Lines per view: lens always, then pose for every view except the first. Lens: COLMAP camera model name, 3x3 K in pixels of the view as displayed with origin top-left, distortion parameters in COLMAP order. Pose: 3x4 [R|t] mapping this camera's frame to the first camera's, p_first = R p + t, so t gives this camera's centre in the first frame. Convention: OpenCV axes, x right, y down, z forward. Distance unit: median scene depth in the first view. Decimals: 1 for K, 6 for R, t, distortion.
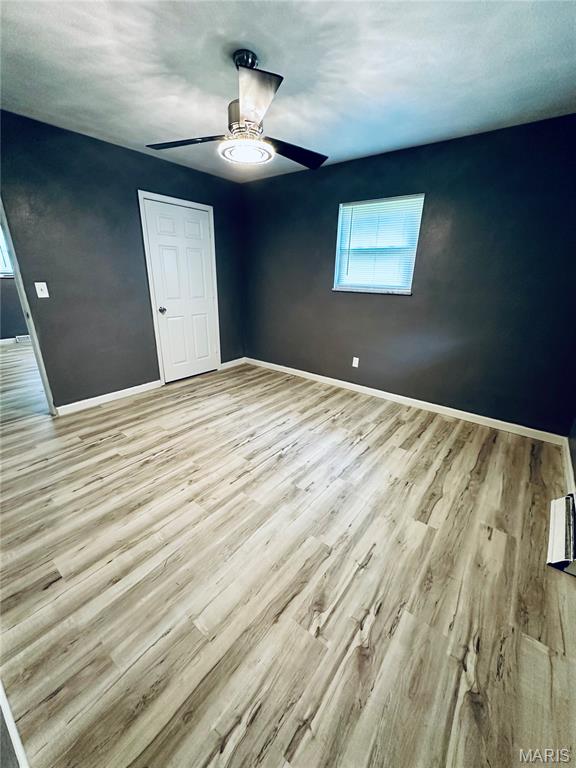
lens RADIAL K [[306.4, 0, 288.0], [0, 306.4, 384.0], [0, 0, 1]] dist [-0.002151, -0.000034]
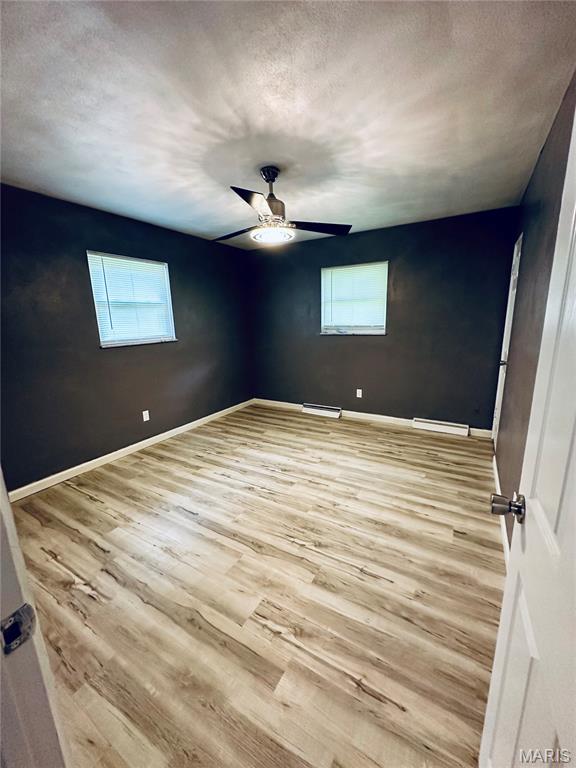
lens RADIAL K [[306.4, 0, 288.0], [0, 306.4, 384.0], [0, 0, 1]] dist [-0.002151, -0.000034]
pose [[-0.127230, -0.225921, 0.965801, -1.073986], [0.360487, 0.896597, 0.257221, -0.360285], [-0.924046, 0.380885, -0.032632, 0.863987]]
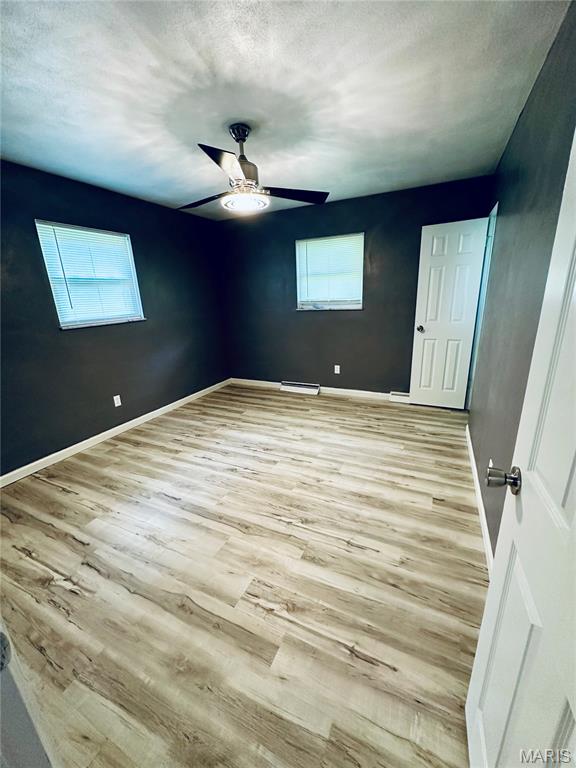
lens RADIAL K [[306.4, 0, 288.0], [0, 306.4, 384.0], [0, 0, 1]] dist [-0.002151, -0.000034]
pose [[-0.213962, -0.289351, 0.933004, -1.047397], [0.366766, 0.861448, 0.351269, -0.361713], [-0.905374, 0.417353, -0.078193, 0.877102]]
